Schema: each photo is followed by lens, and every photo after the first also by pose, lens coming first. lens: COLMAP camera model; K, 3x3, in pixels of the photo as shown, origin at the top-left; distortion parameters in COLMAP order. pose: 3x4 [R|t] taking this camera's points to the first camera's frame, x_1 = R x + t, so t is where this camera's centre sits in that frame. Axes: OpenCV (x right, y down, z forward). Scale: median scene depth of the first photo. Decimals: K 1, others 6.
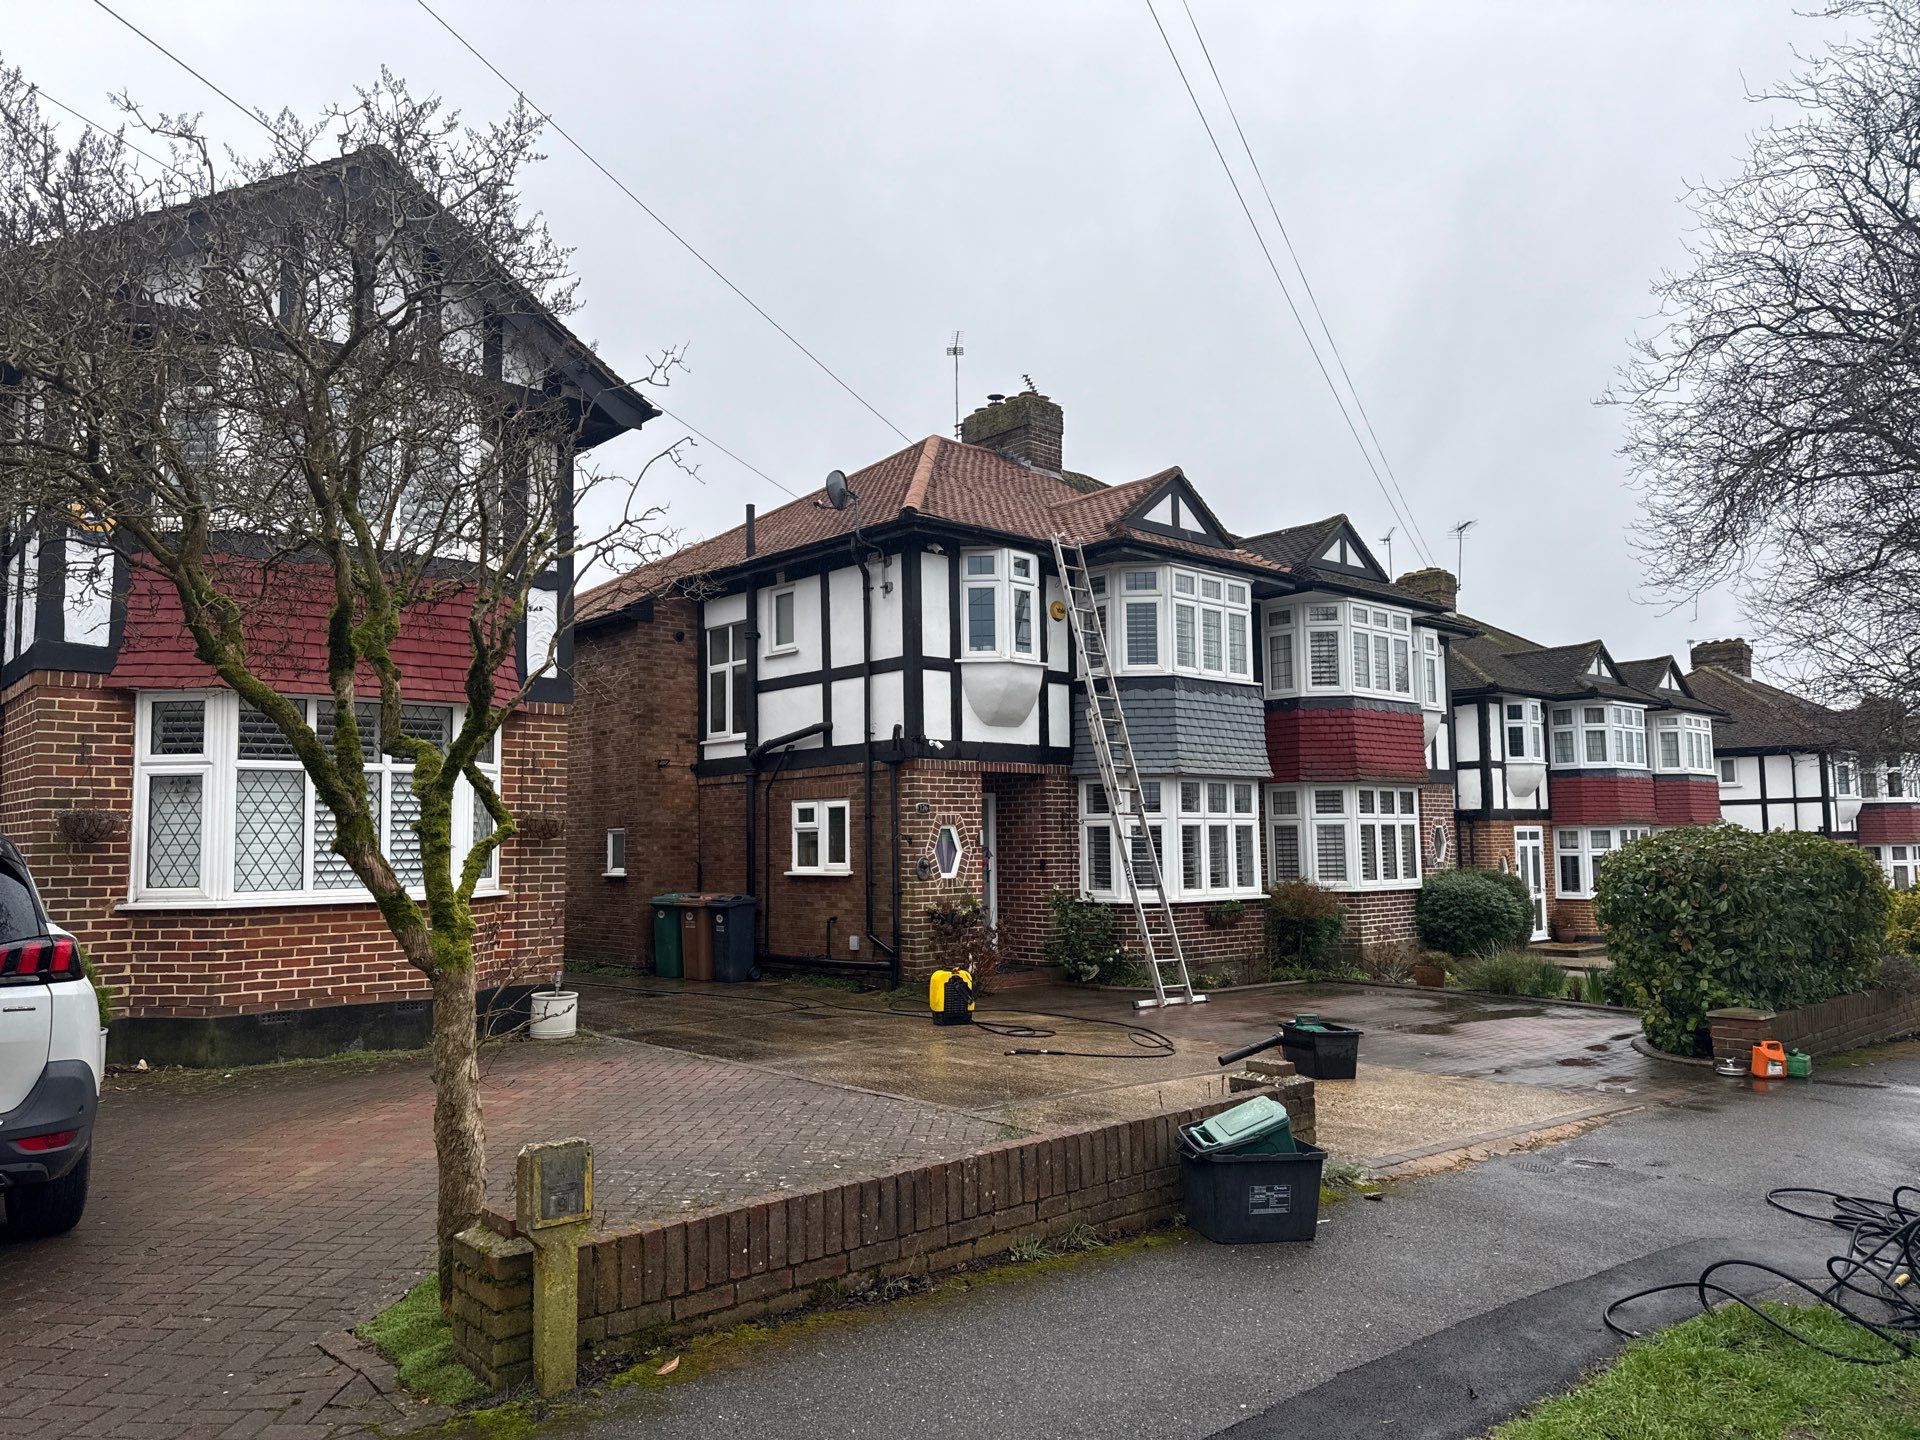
lens RADIAL K [[1337.7, 0, 964.5], [0, 1337.7, 734.6], [0, 0, 1]] dist [0.090806, -0.120145]
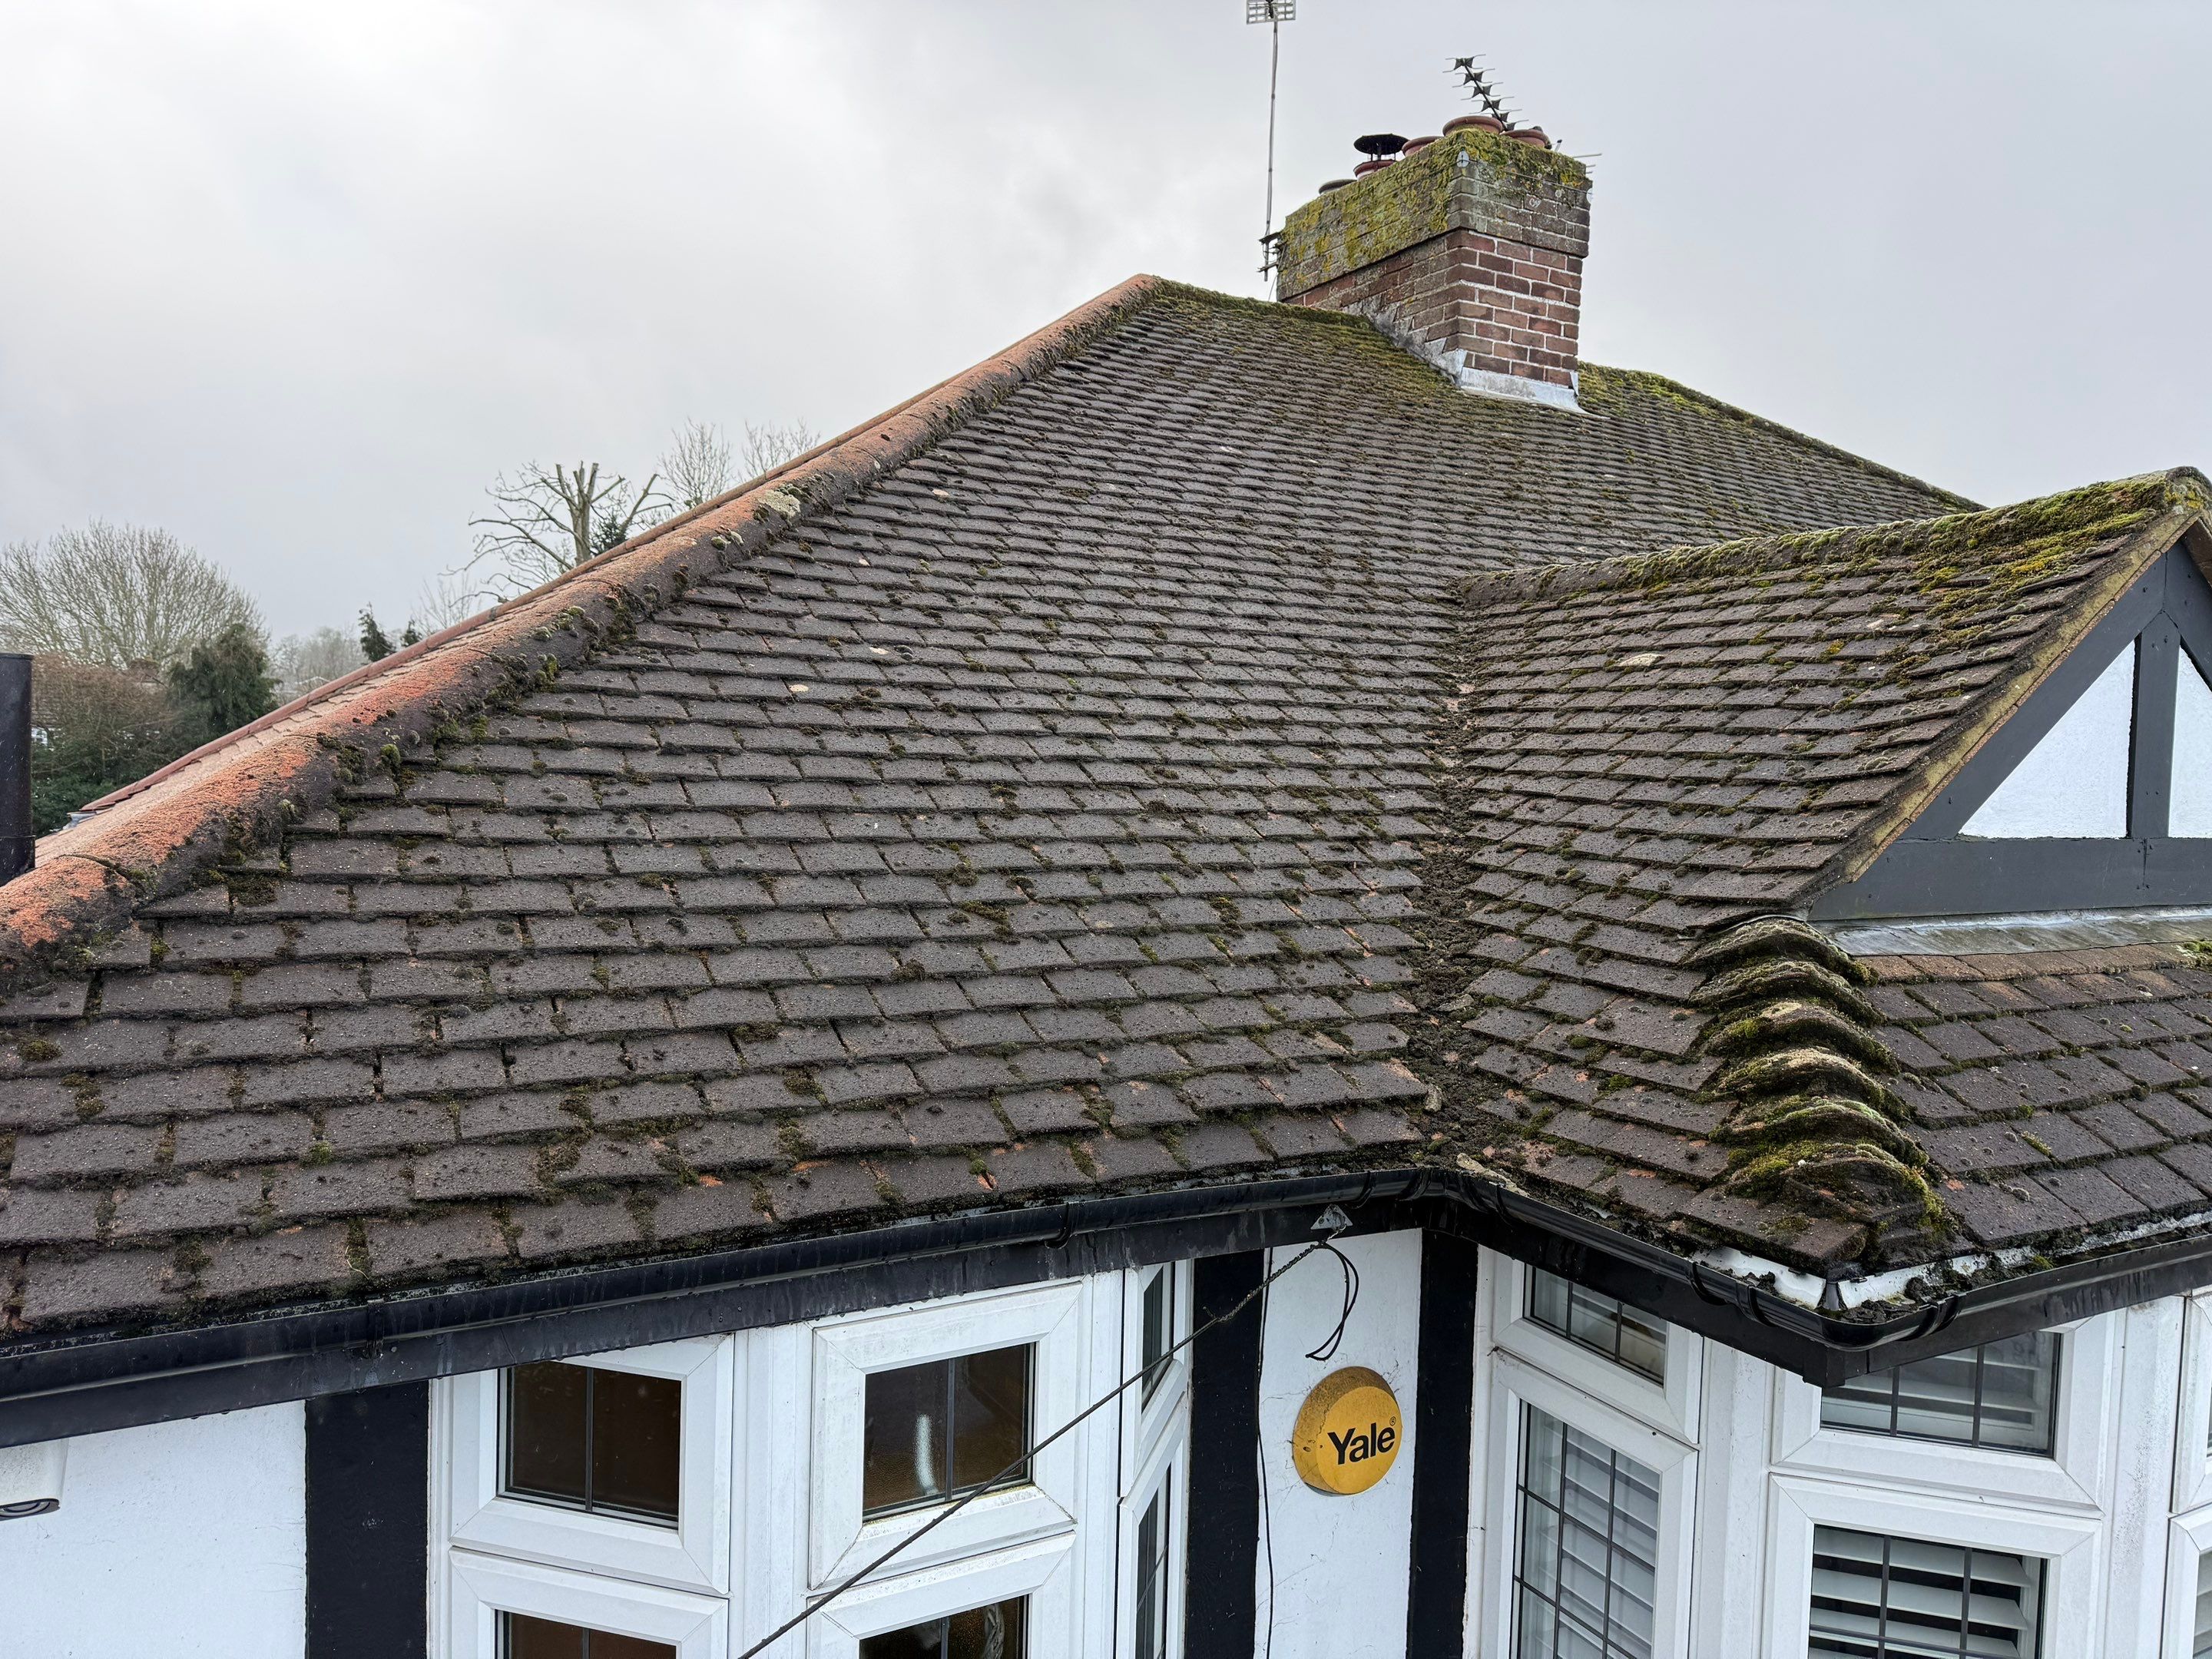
lens RADIAL K [[1546.8, 0, 1118.9], [0, 1546.8, 828.7], [0, 0, 1]] dist [0.086146, -0.104687]
pose [[0.969557, 0.056528, -0.238251, 0.086639], [-0.023684, 0.990076, 0.138525, -0.194161], [0.243717, -0.128665, 0.961274, 0.843724]]
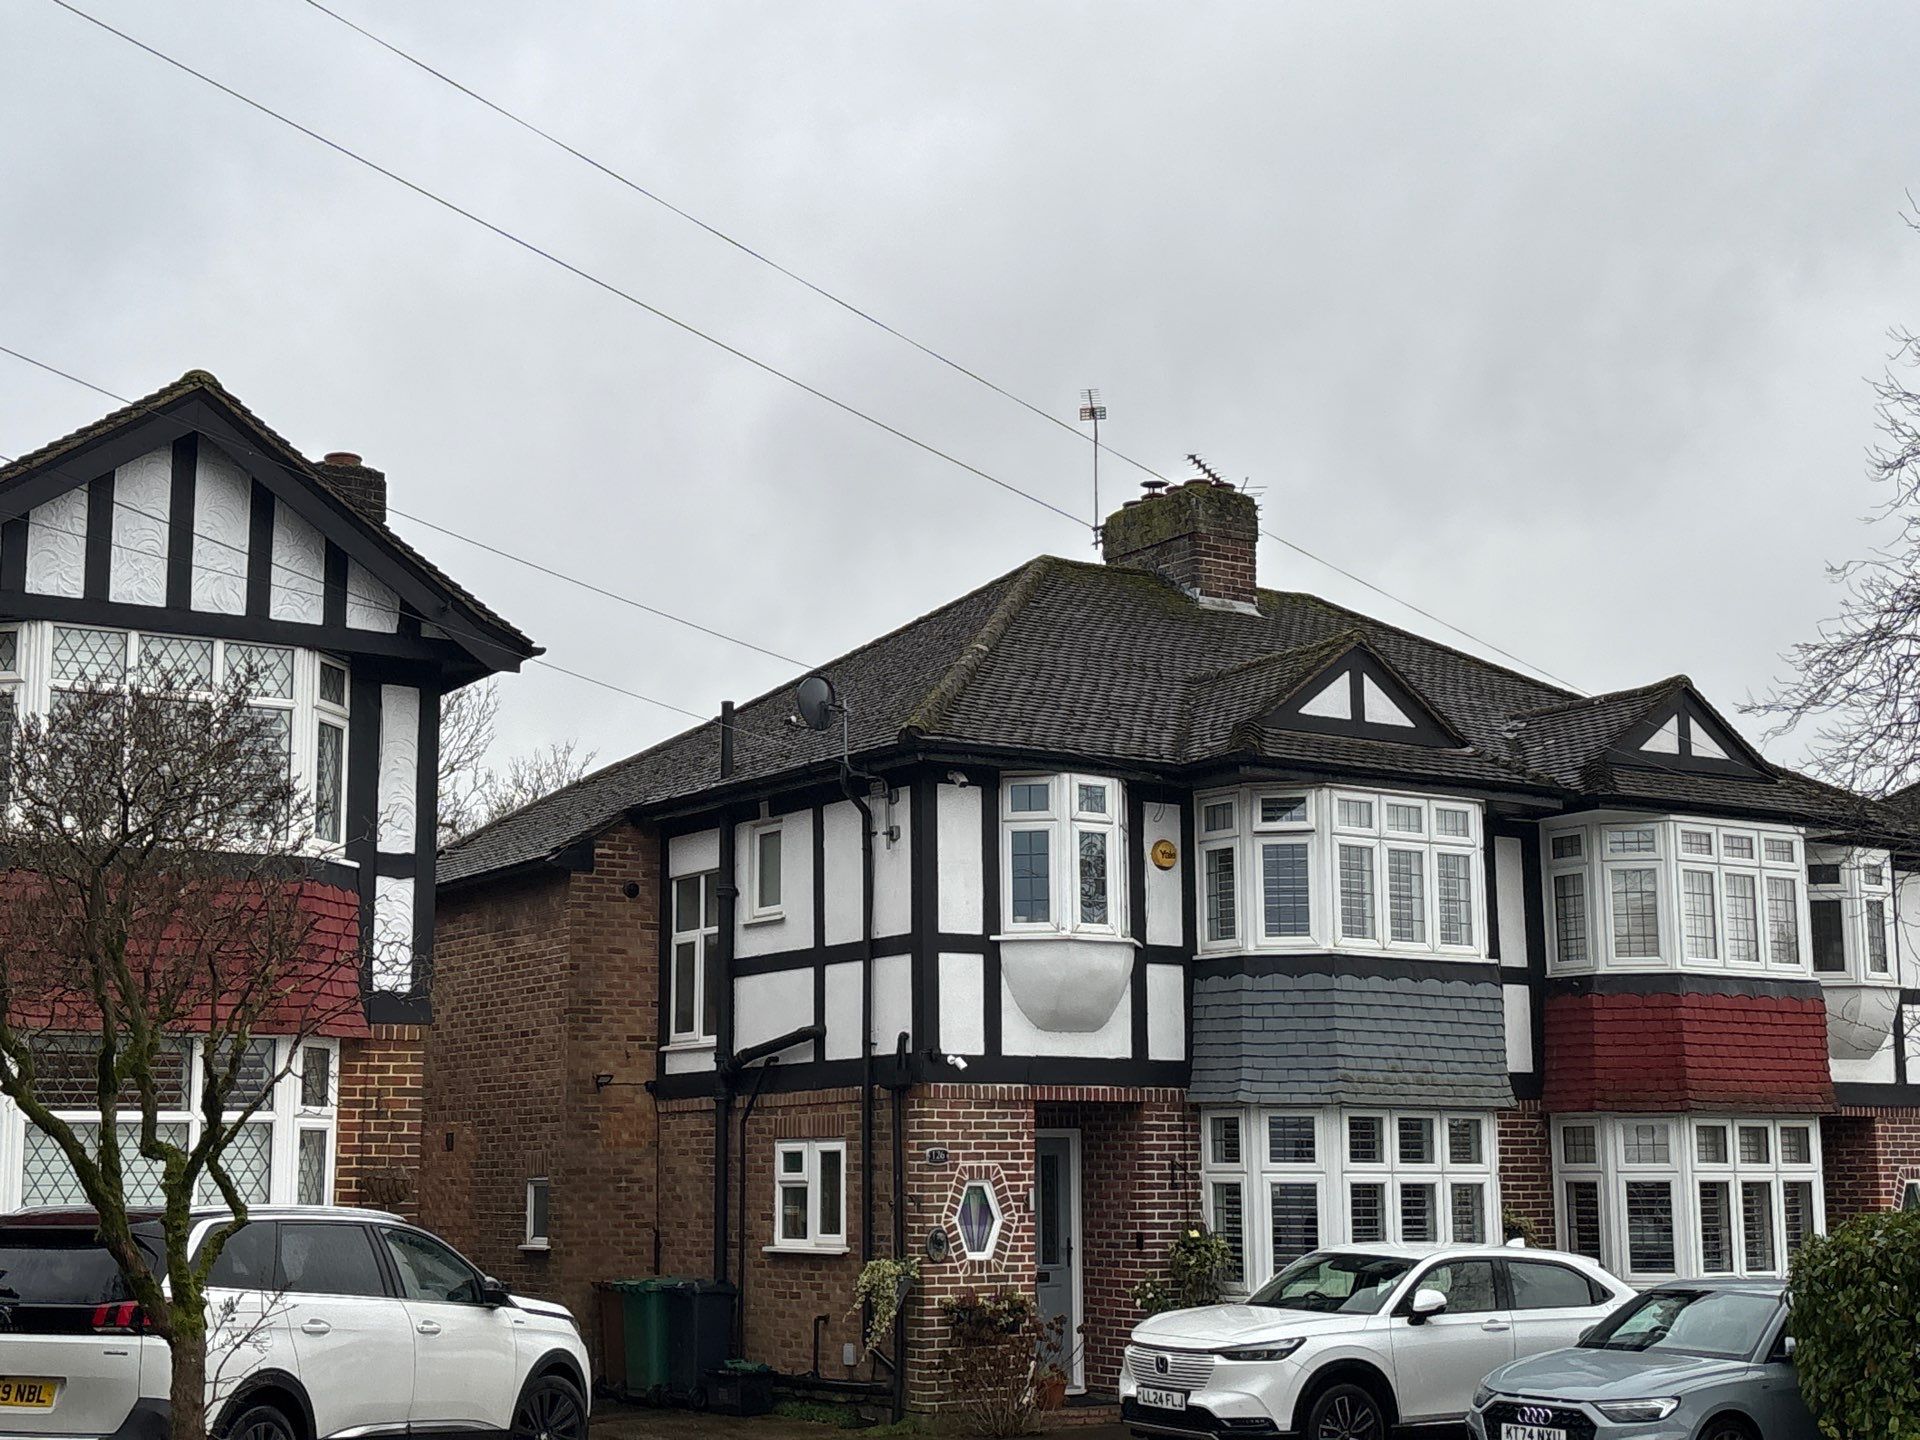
lens RADIAL K [[2712.6, 0, 950.2], [0, 2712.6, 710.3], [0, 0, 1]] dist [0.228660, -1.057079]
pose [[0.985748, -0.018872, -0.167165, 0.198309], [0.004266, 0.996172, -0.087305, -0.047271], [0.168172, 0.085348, 0.982056, -0.371749]]
